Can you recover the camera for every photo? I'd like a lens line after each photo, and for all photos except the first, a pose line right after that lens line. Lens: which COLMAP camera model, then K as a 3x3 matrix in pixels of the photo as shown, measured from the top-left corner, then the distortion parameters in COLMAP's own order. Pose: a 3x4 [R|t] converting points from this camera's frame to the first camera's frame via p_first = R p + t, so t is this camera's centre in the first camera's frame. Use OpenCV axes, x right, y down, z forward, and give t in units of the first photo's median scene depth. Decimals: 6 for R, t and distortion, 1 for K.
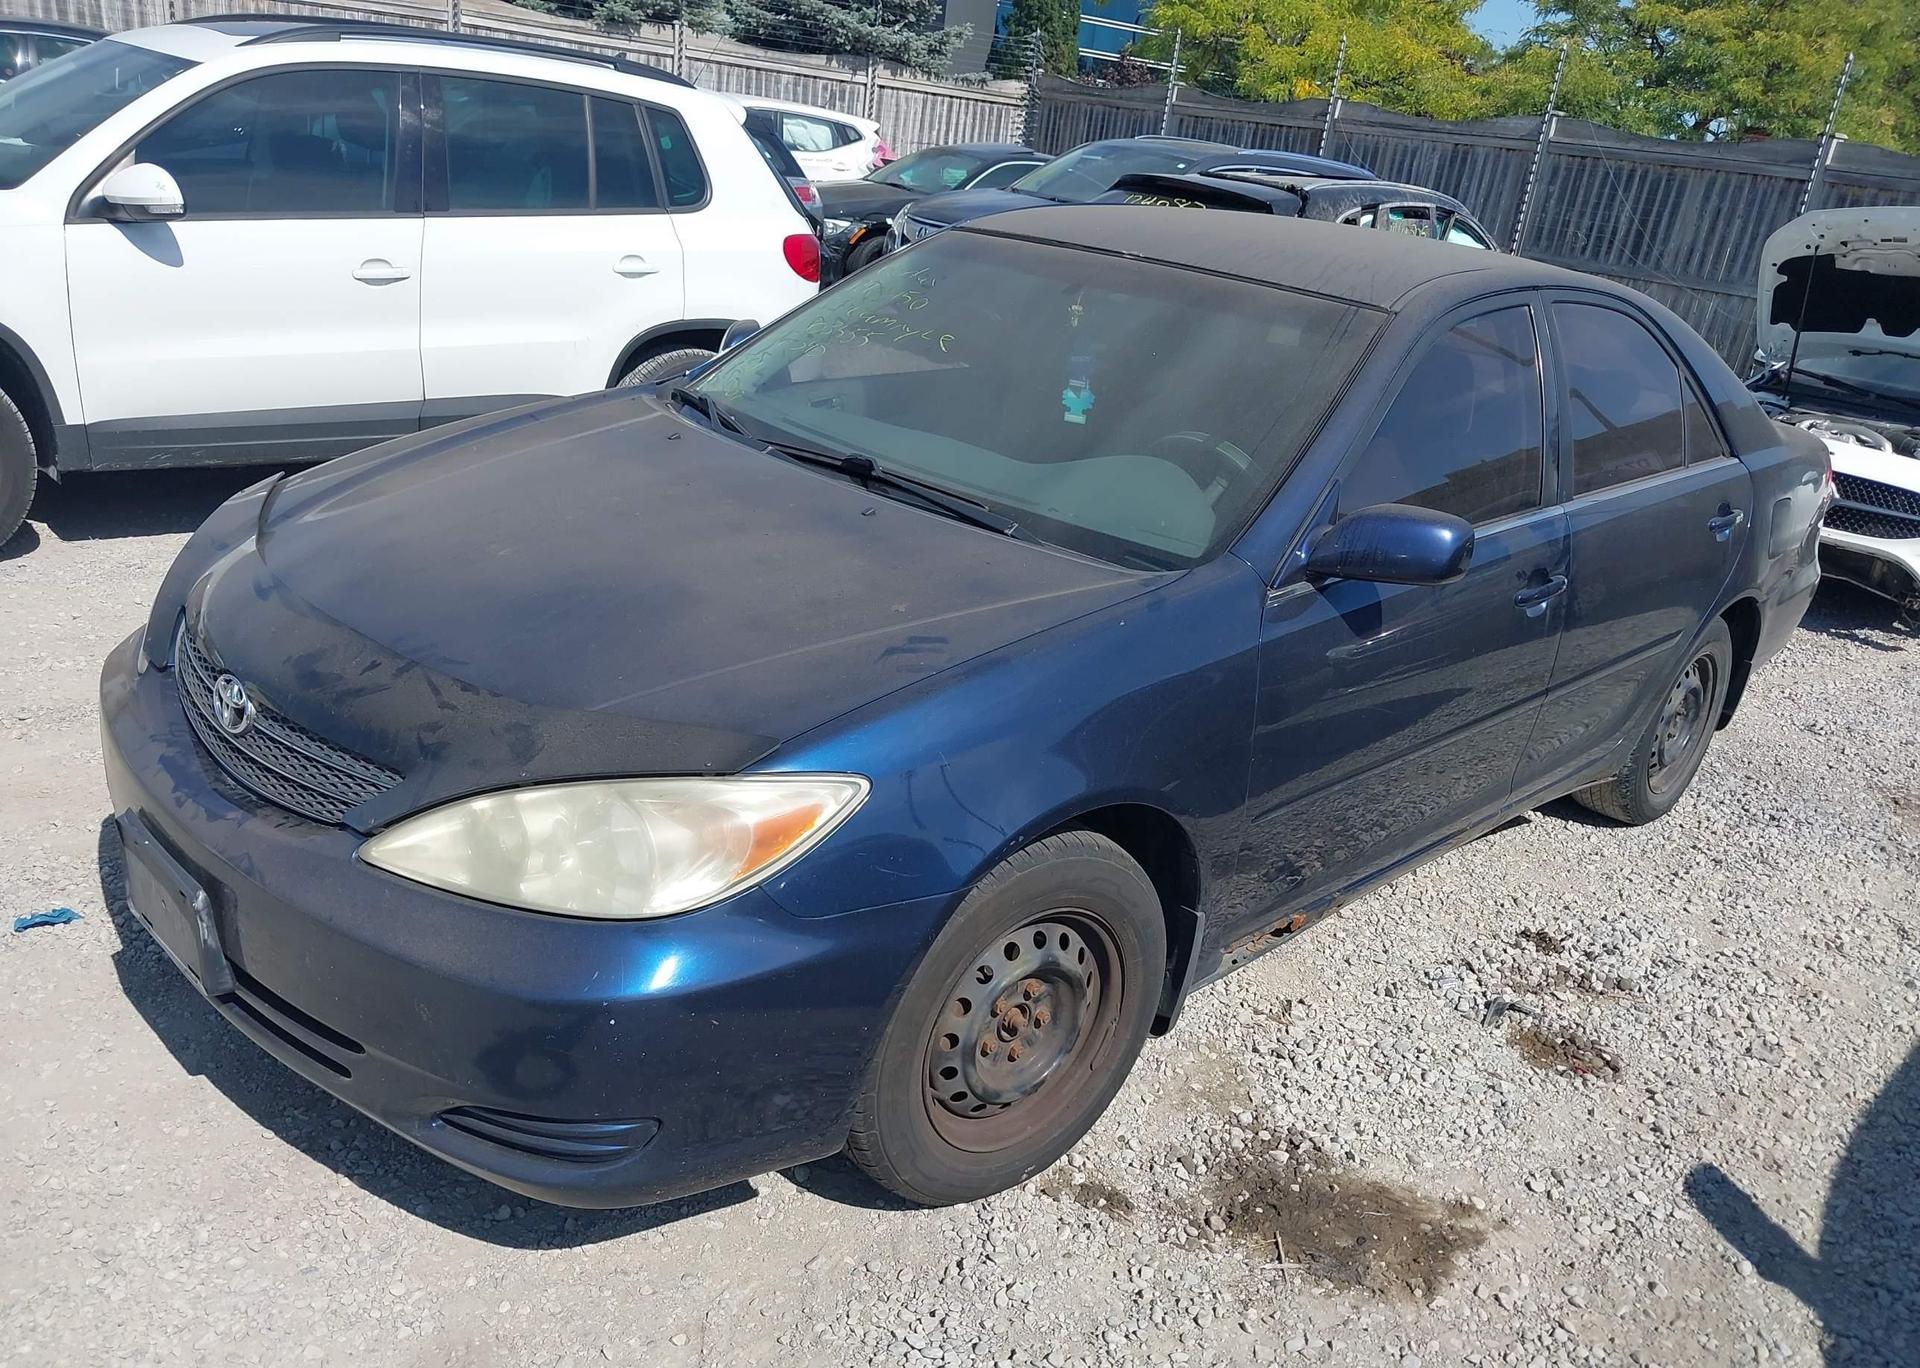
lens RADIAL K [[1624.0, 0, 1198.8], [0, 1624.0, 702.8], [0, 0, 1]] dist [-0.006458, 0.005410]
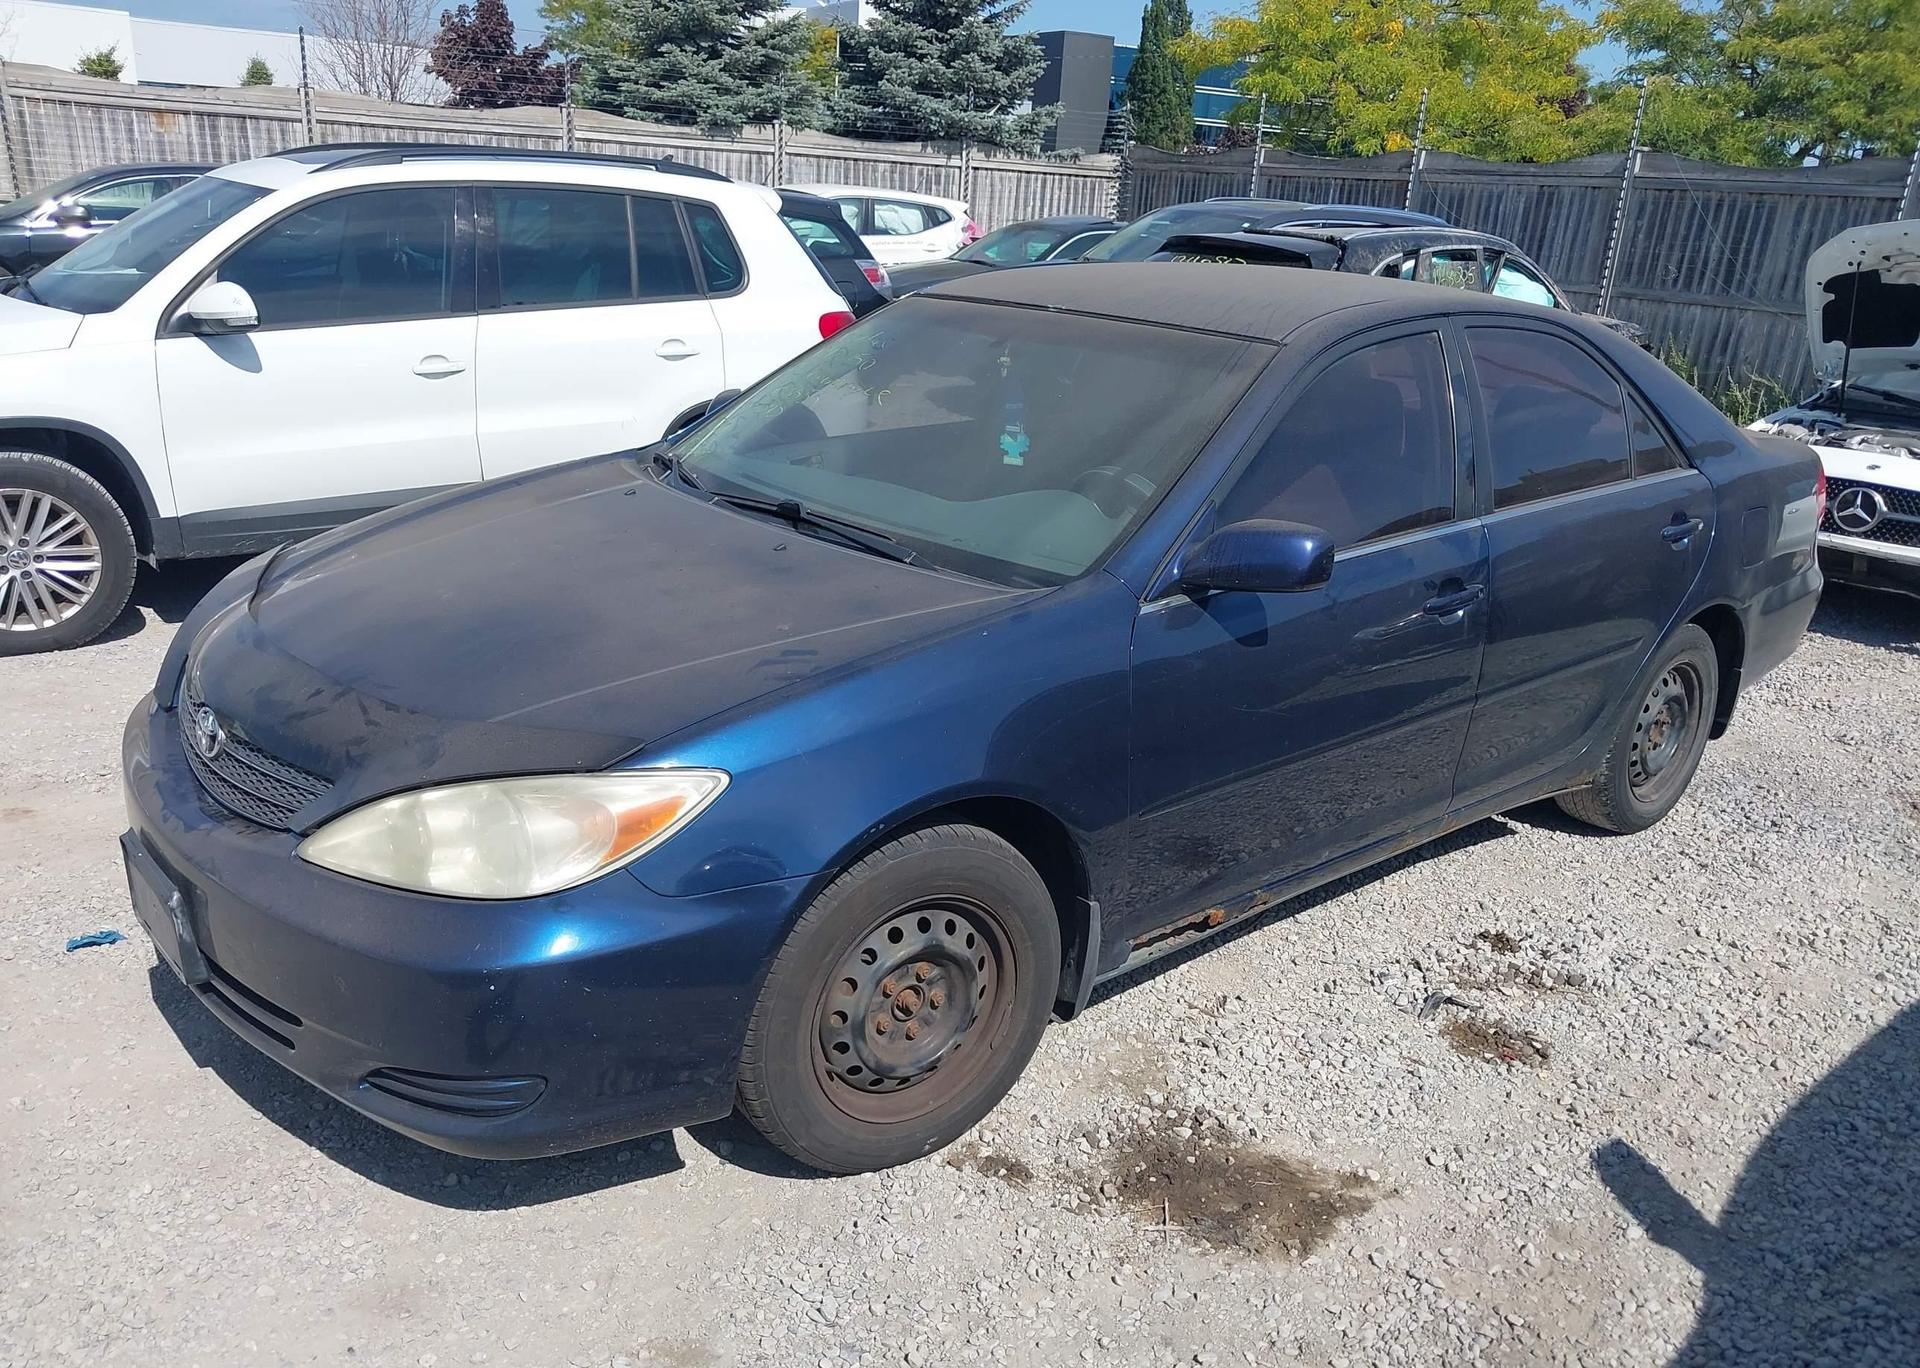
lens RADIAL K [[1648.6, 0, 1217.9], [0, 1648.6, 681.1], [0, 0, 1]] dist [-0.004490, -0.000862]
pose [[0.995609, -0.041458, -0.083926, 0.167160], [0.037092, 0.997909, -0.052939, 0.039817], [0.085945, 0.049594, 0.995065, -0.083954]]
